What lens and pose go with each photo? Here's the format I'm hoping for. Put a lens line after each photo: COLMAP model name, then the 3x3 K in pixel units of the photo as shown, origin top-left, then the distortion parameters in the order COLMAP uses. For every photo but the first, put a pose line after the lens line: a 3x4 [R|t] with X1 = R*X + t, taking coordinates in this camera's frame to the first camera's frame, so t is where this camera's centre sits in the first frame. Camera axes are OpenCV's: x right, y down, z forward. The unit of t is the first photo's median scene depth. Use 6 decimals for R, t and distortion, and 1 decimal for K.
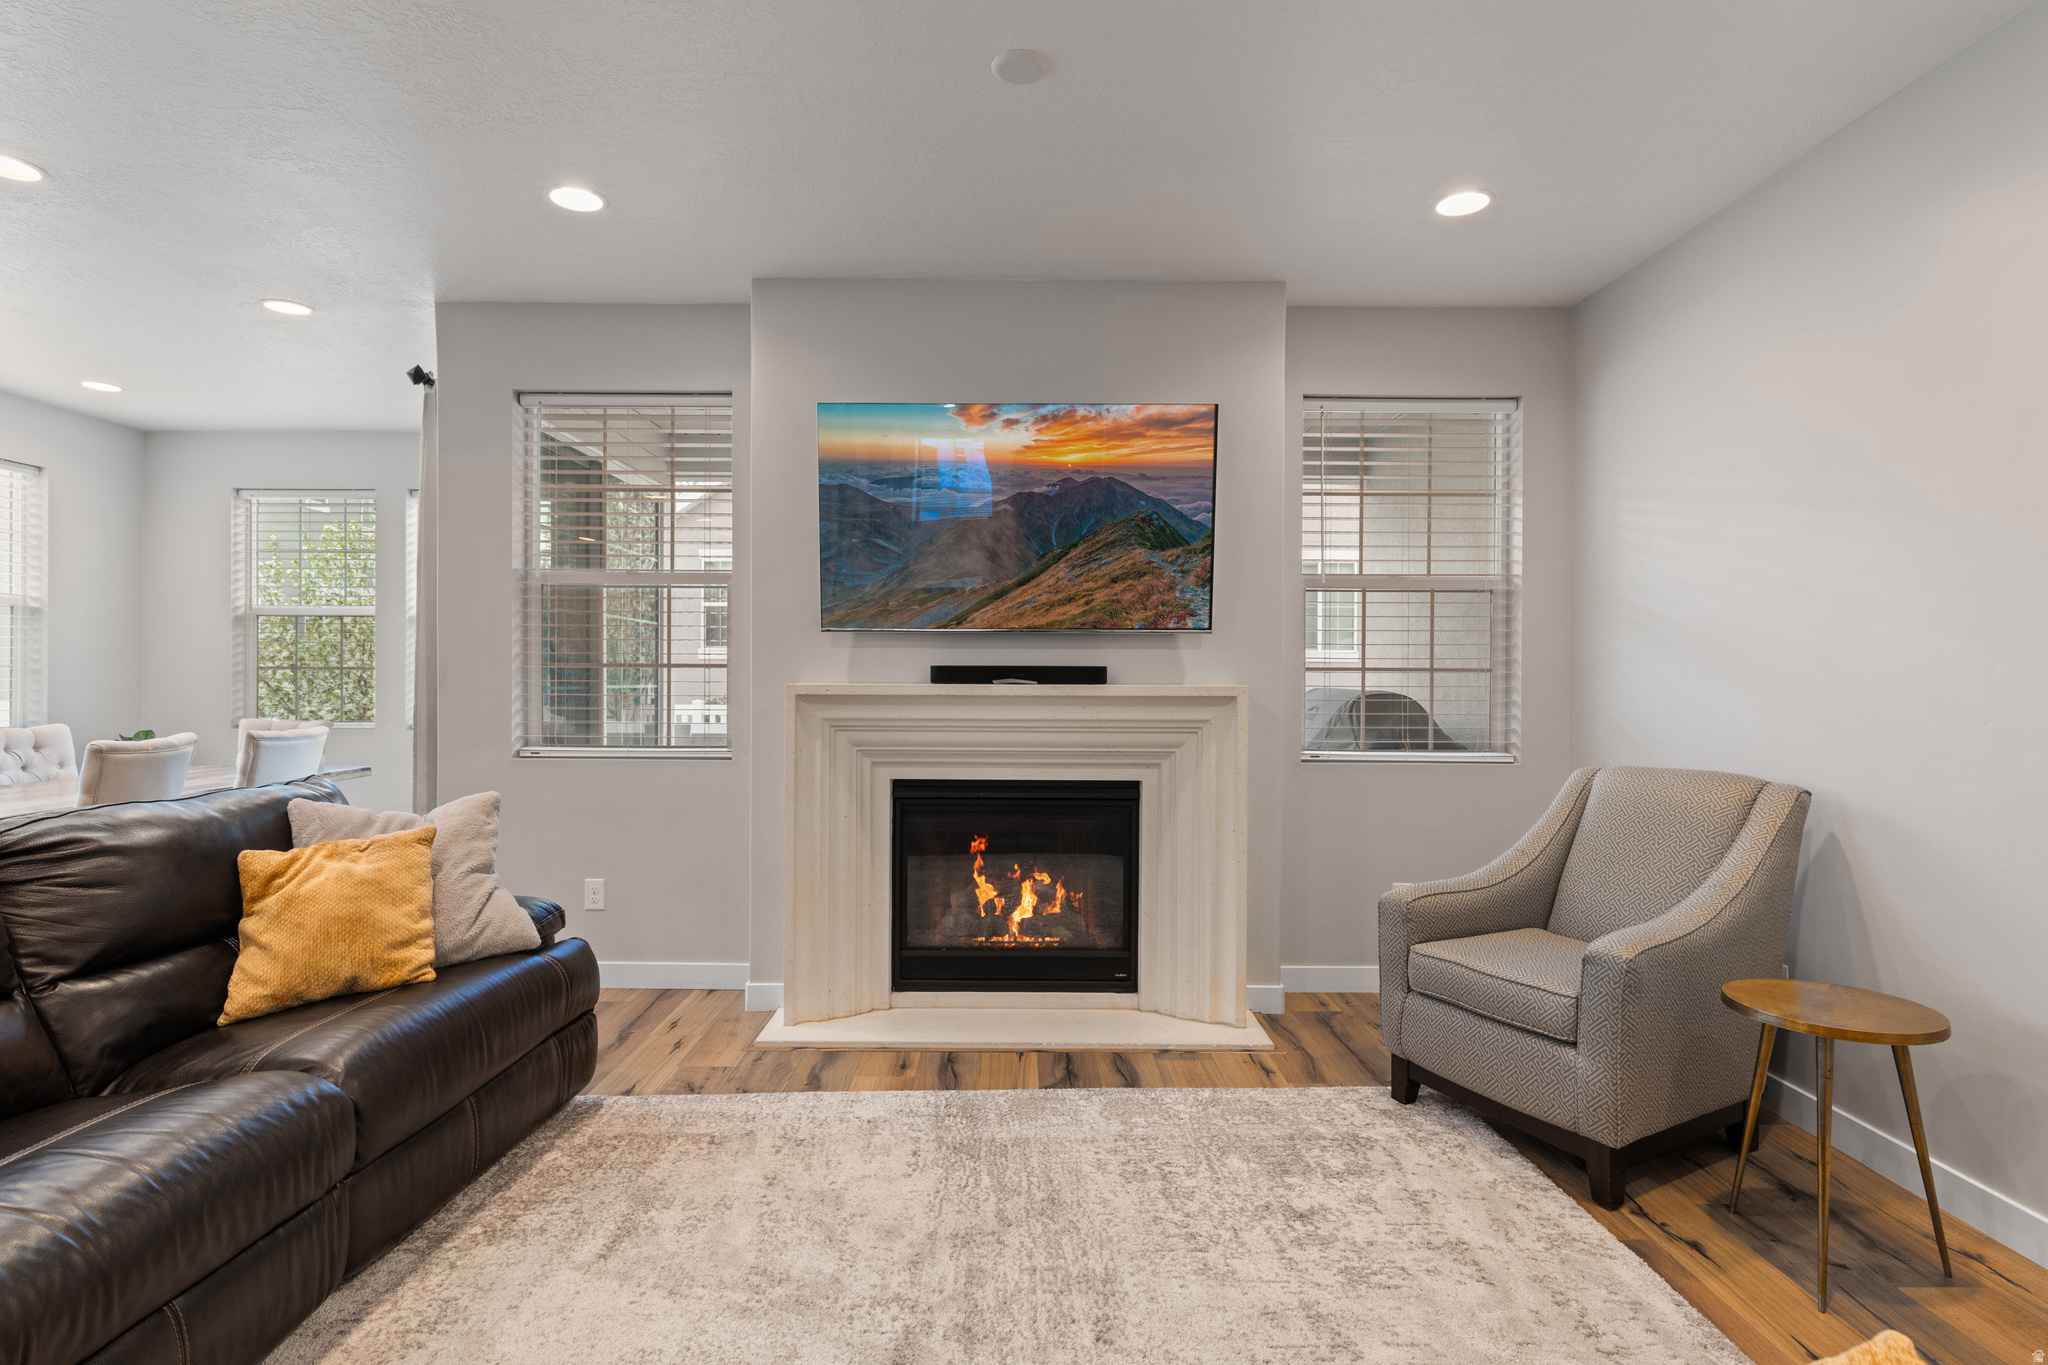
lens RADIAL K [[1024.7, 0, 1023.3], [0, 1024.7, 681.1], [0, 0, 1]] dist [0.003006, -0.000804]
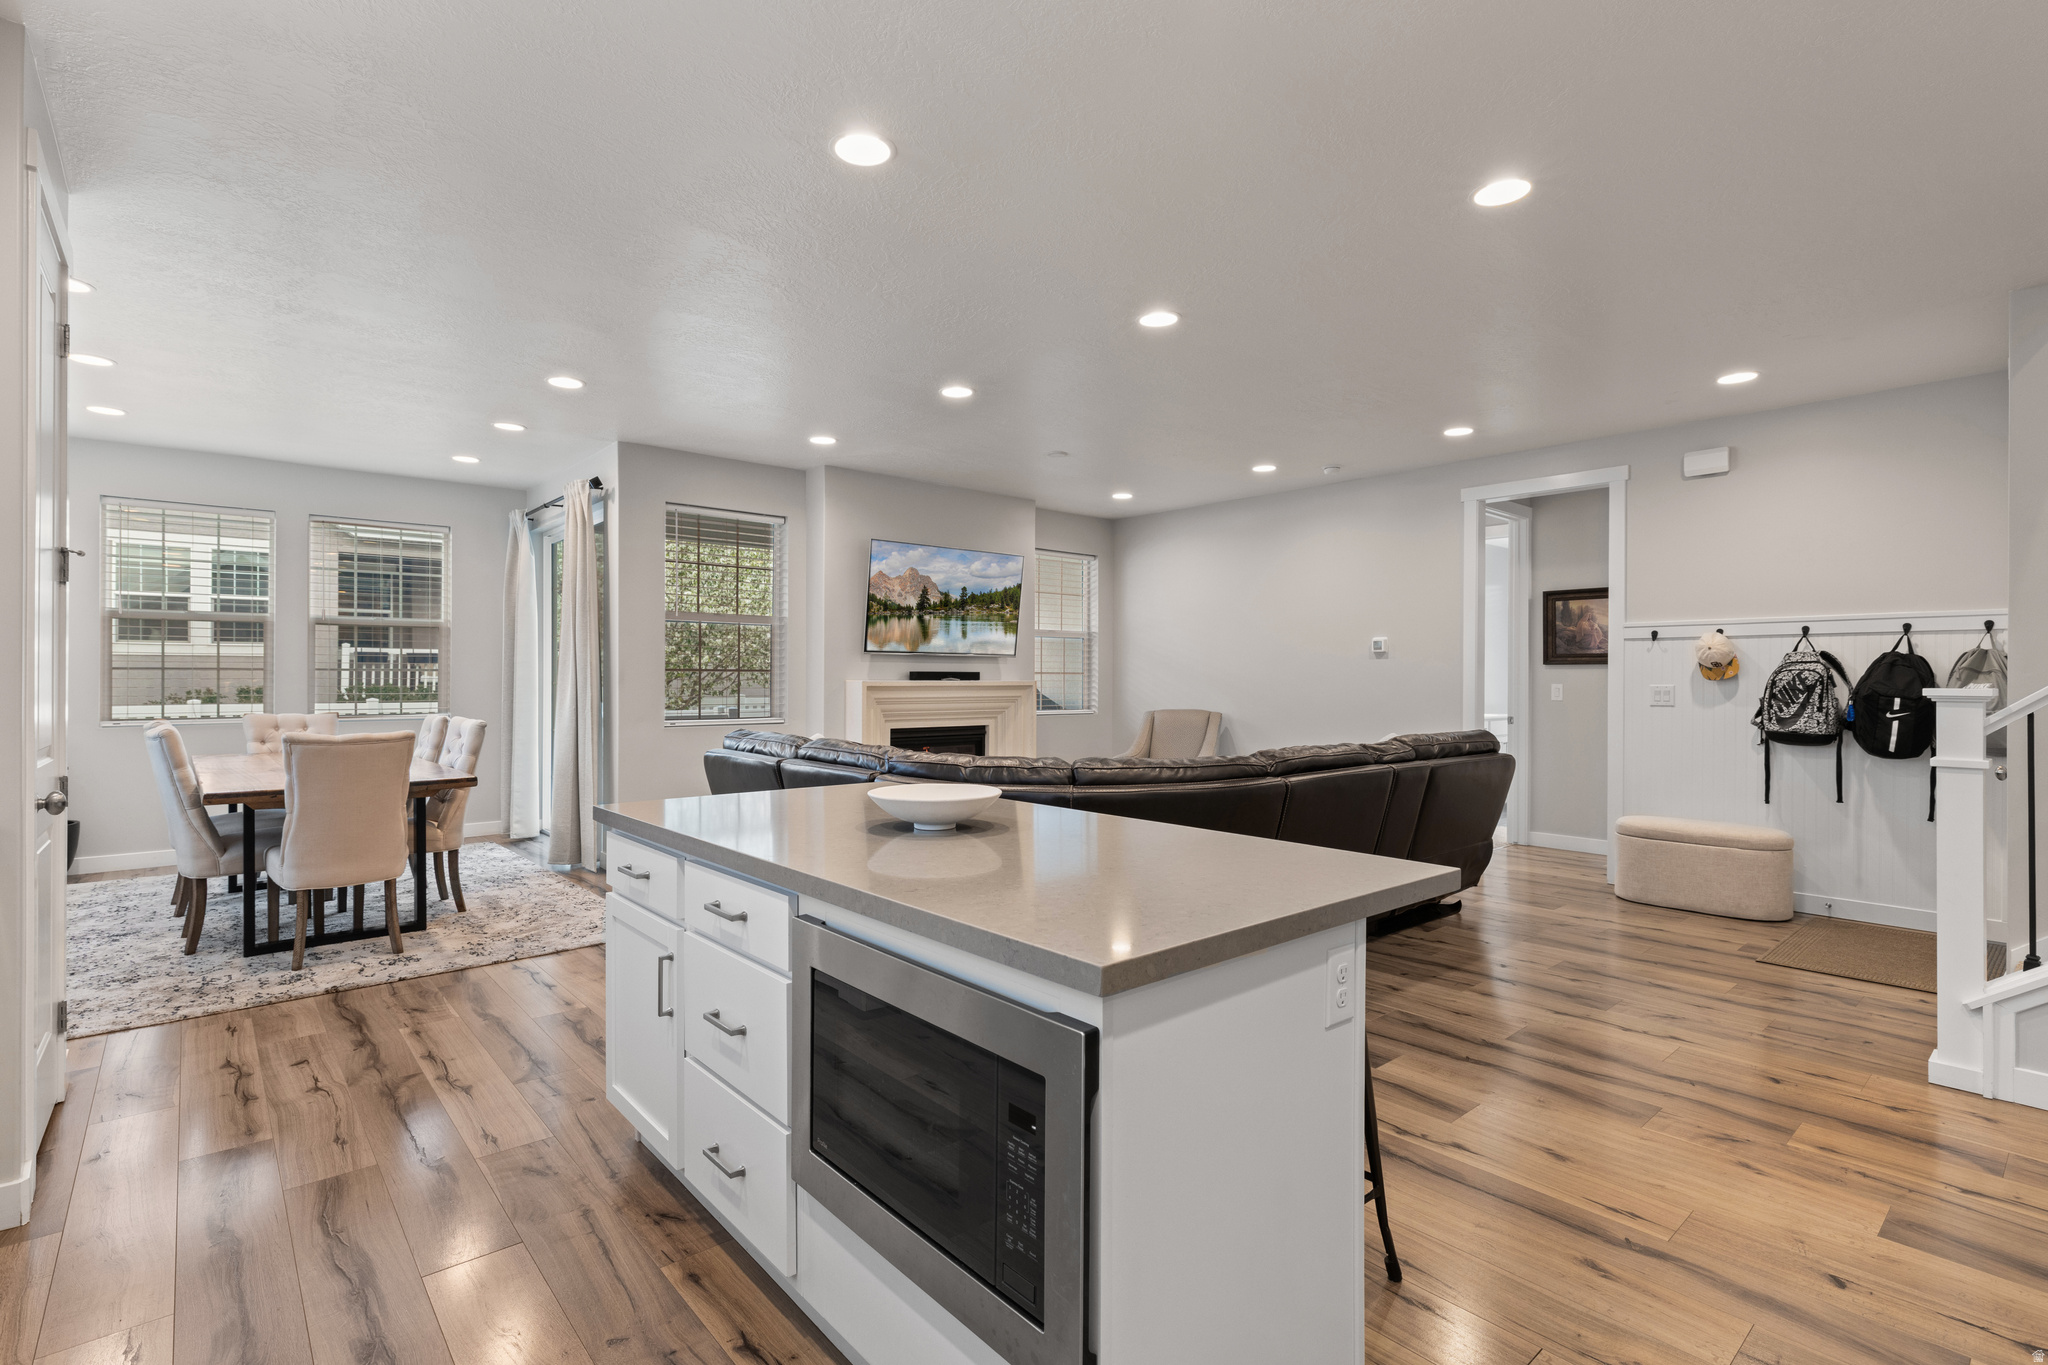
lens RADIAL K [[958.9, 0, 1016.7], [0, 958.9, 675.8], [0, 0, 1]] dist [-0.003509, -0.000476]
pose [[0.752390, -0.000583, 0.658717, -1.200431], [0.002142, 0.999996, -0.001562, -0.002621], [-0.658714, 0.002587, 0.752389, -0.567580]]
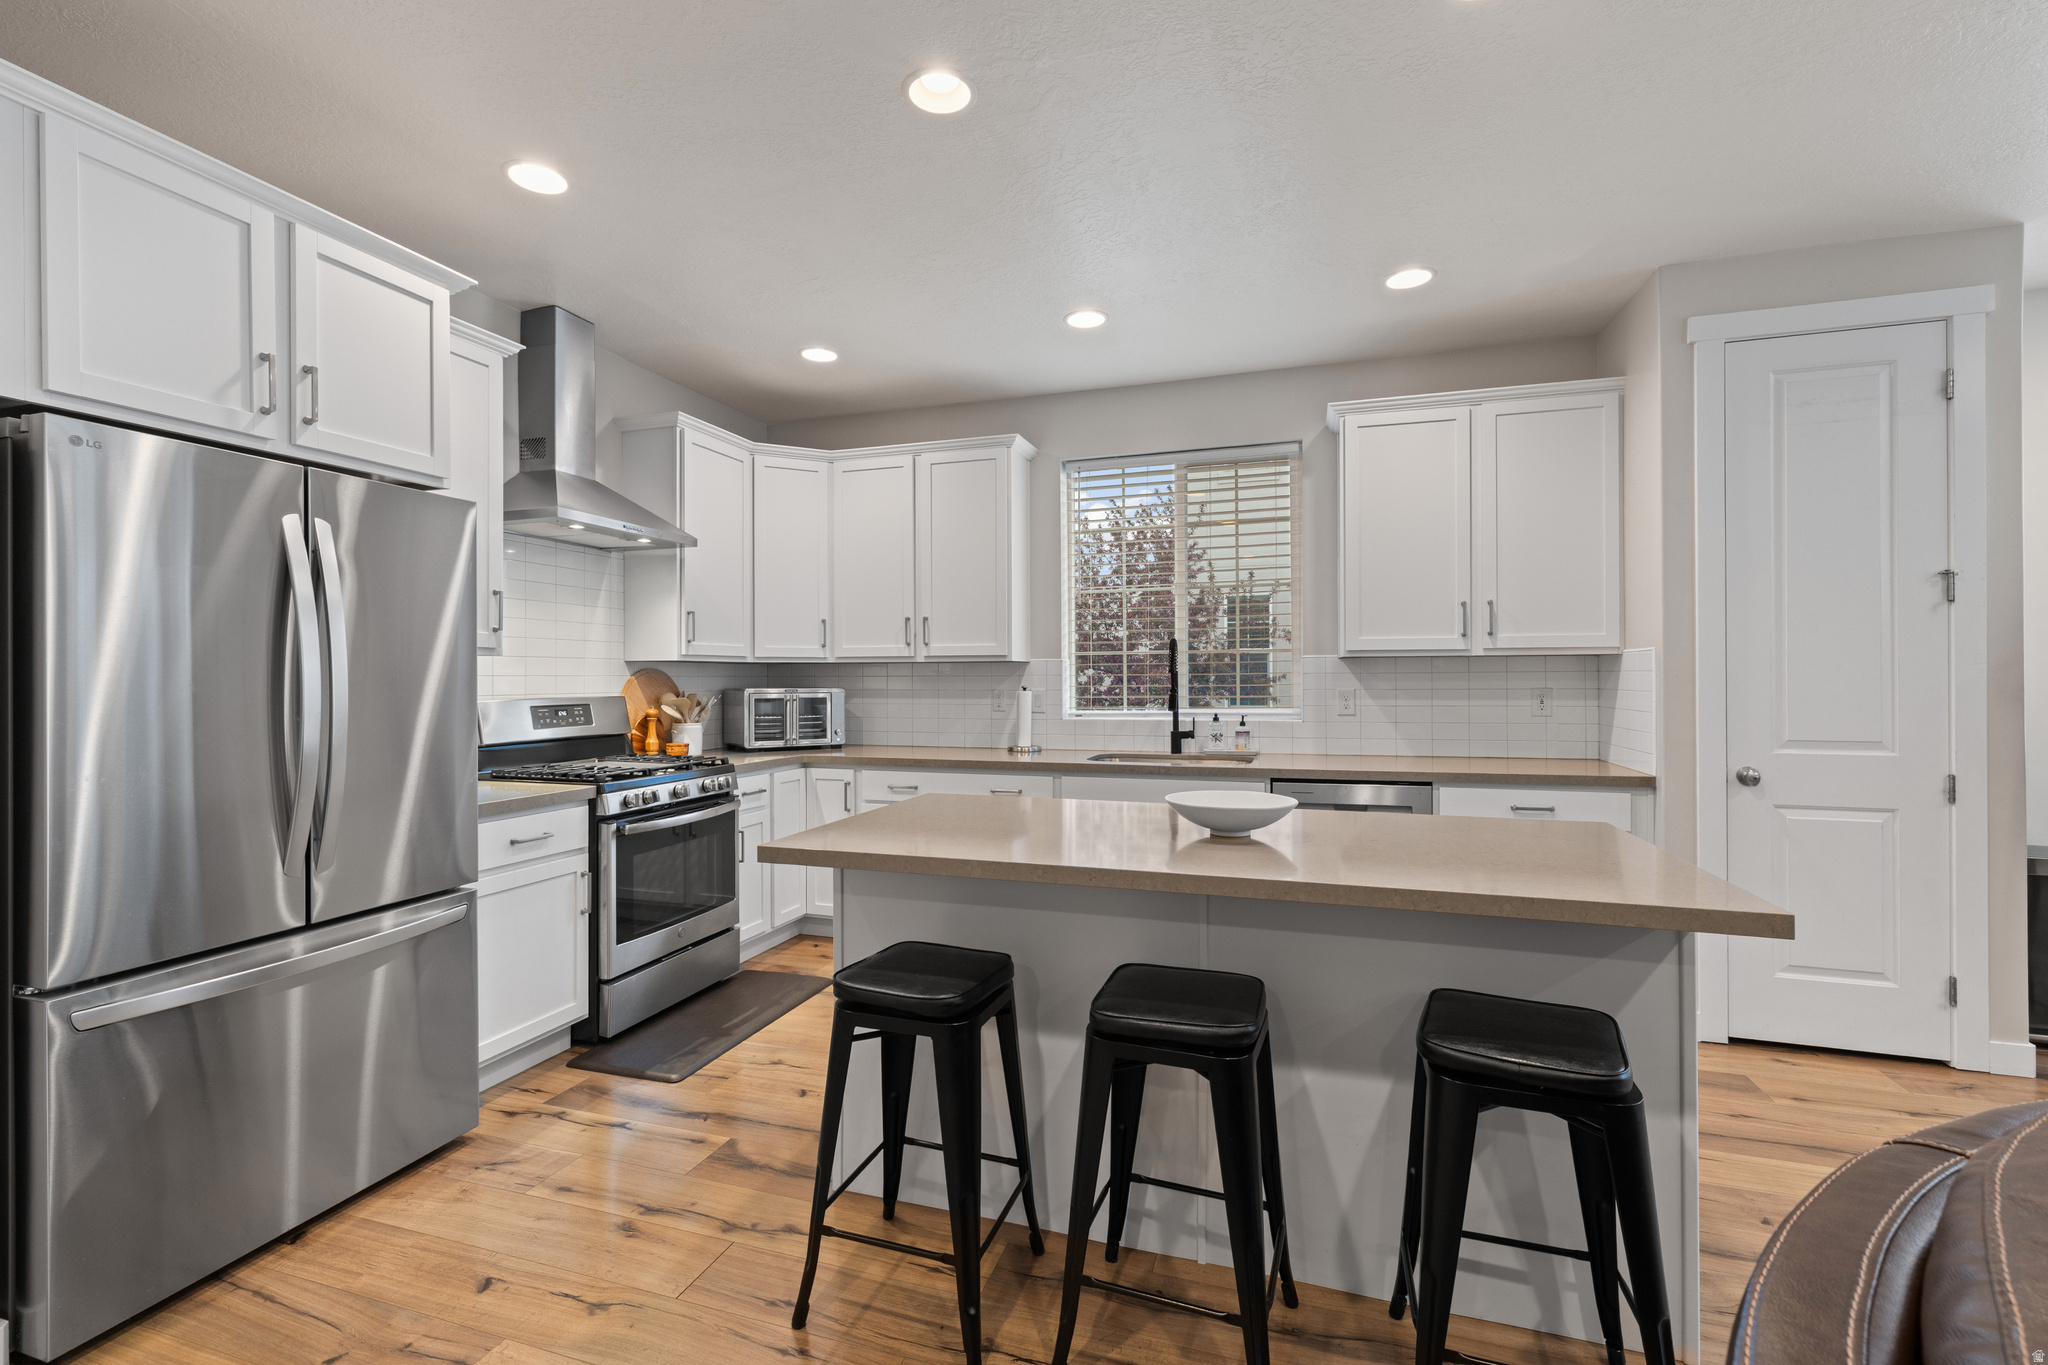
lens RADIAL K [[894.0, 0, 1013.2], [0, 894.0, 667.9], [0, 0, 1]] dist [0.003873, -0.000191]
pose [[-0.312165, -0.011164, -0.949962, -0.255563], [-0.001881, 0.999936, -0.011134, -0.009906], [0.950026, -0.001689, -0.312166, -0.042076]]
